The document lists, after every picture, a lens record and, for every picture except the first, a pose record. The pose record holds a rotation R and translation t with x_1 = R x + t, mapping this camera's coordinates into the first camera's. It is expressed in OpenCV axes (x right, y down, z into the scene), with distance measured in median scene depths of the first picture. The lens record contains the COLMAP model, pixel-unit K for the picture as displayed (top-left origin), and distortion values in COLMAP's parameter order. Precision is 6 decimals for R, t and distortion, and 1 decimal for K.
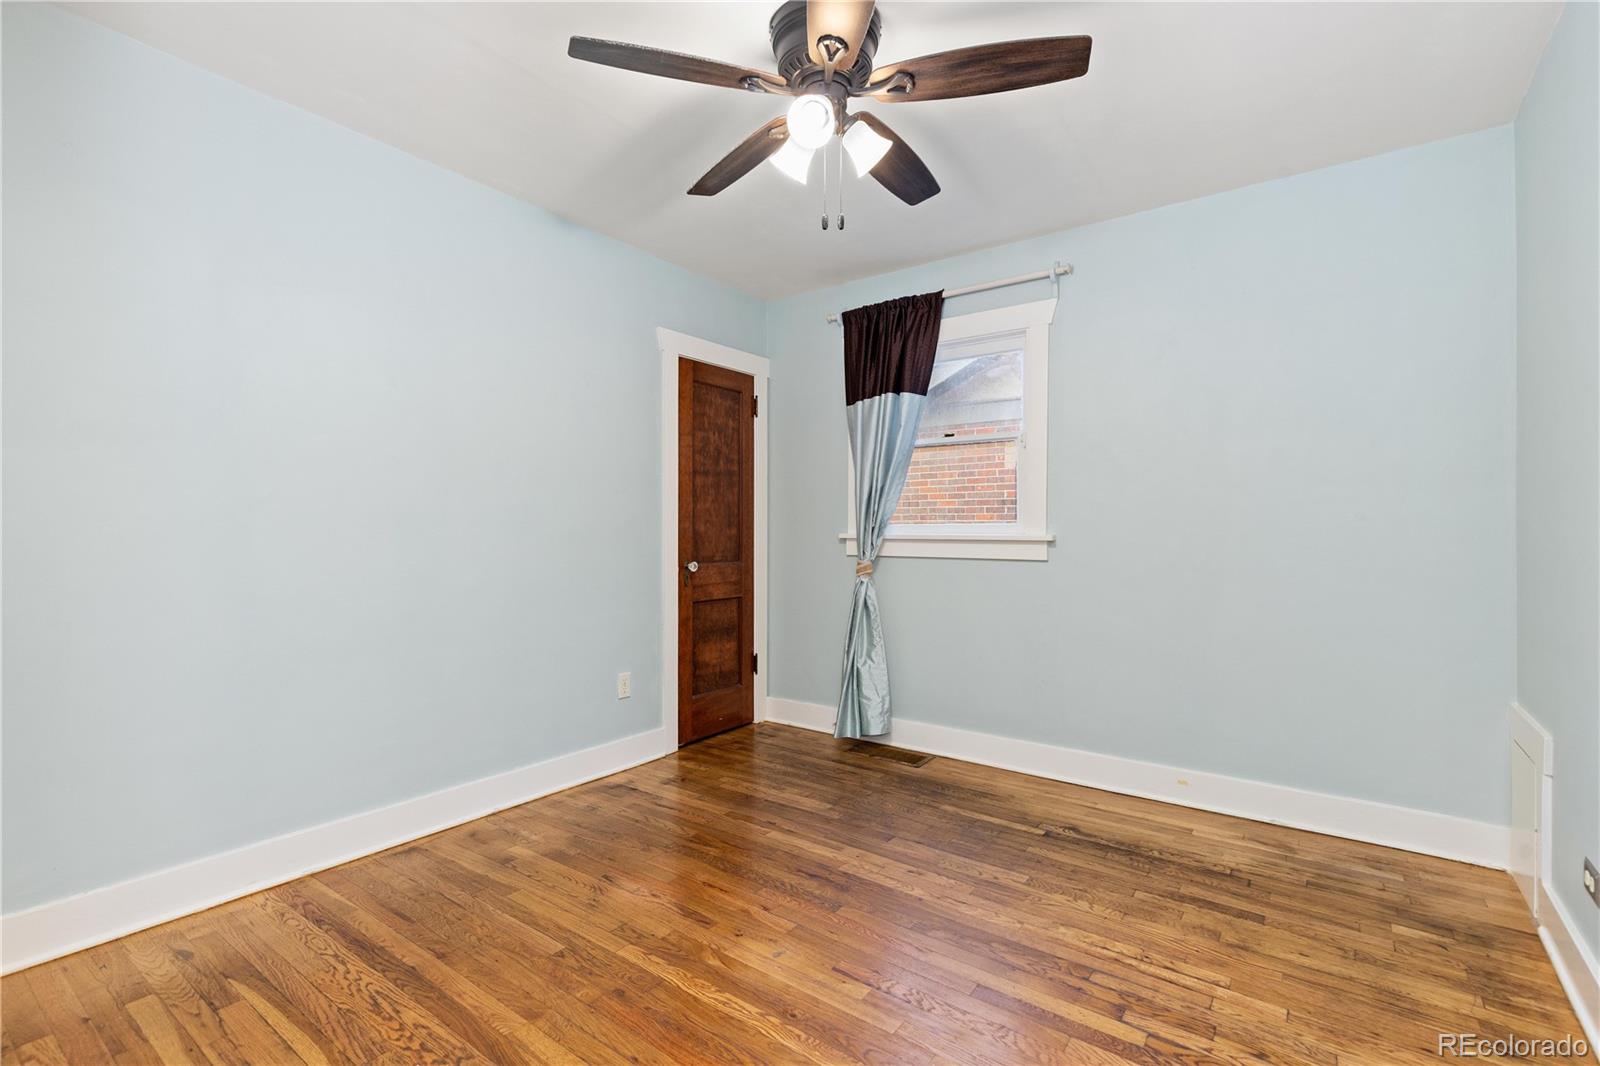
lens RADIAL K [[726.3, 0, 800.5], [0, 726.3, 530.5], [0, 0, 1]] dist [0.007984, -0.001340]
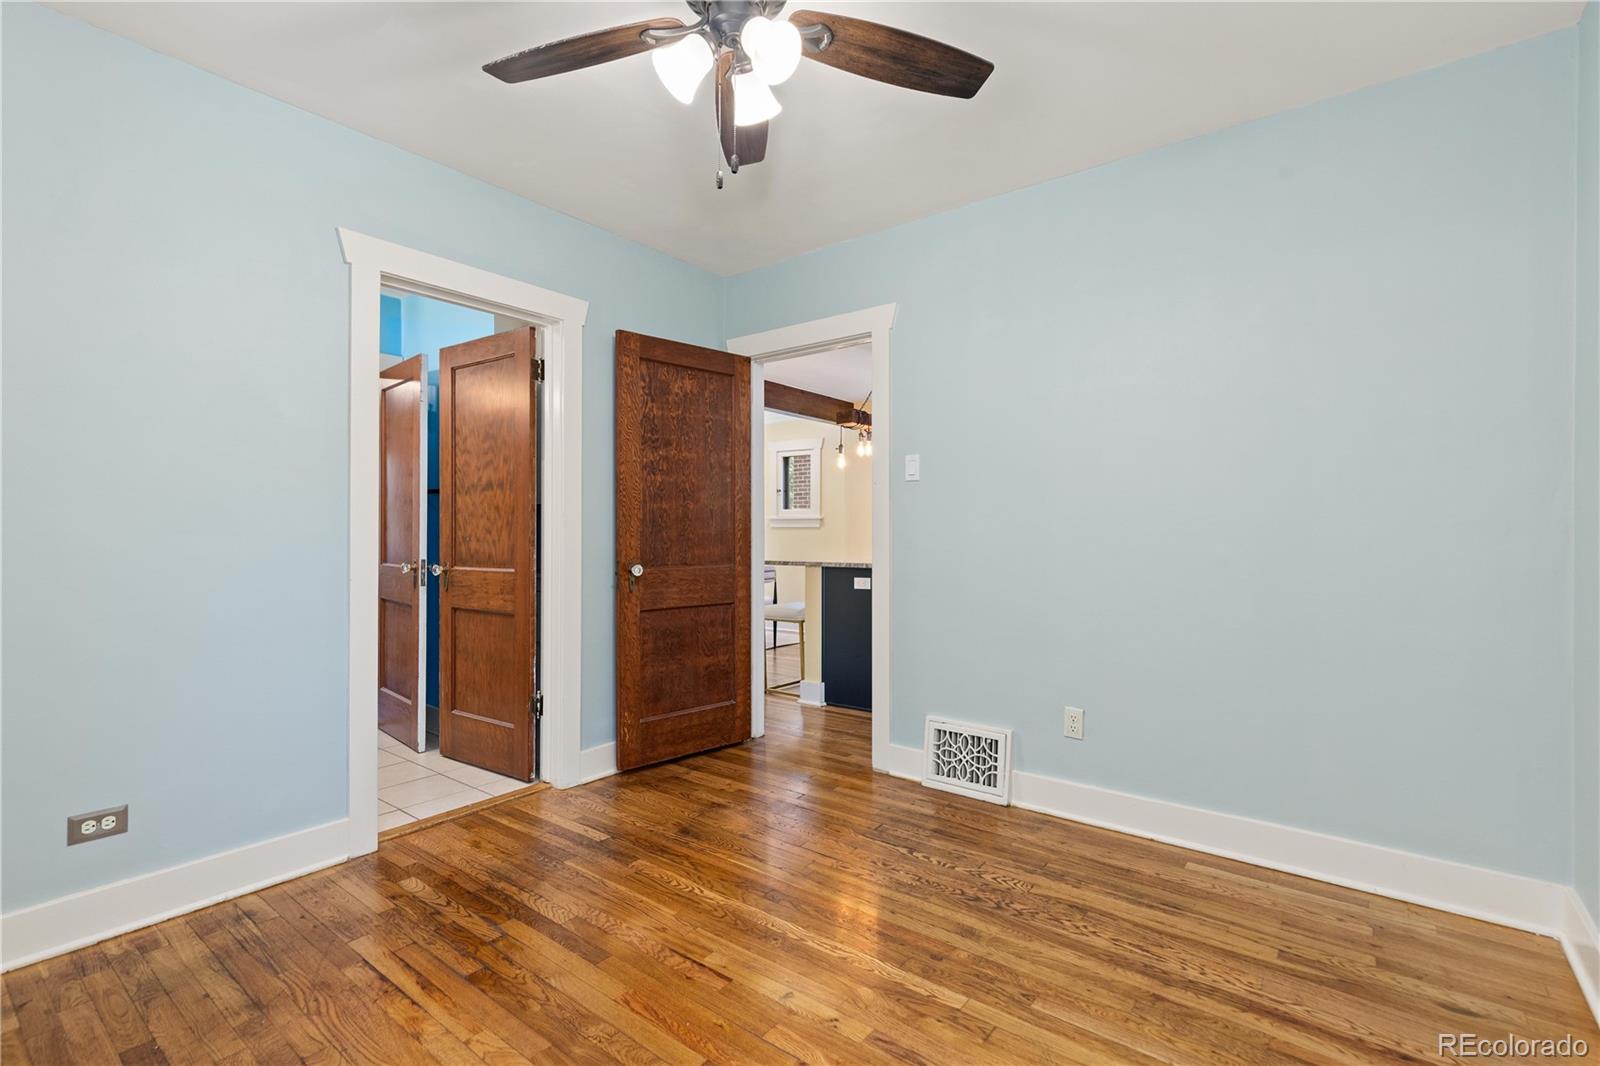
lens RADIAL K [[726.3, 0, 801.2], [0, 726.3, 533.0], [0, 0, 1]] dist [0.007984, -0.001340]
pose [[-0.999629, -0.003299, 0.027046, -0.073705], [-0.003199, 0.999988, 0.003749, 0.002089], [-0.027058, 0.003661, -0.999627, 1.997768]]
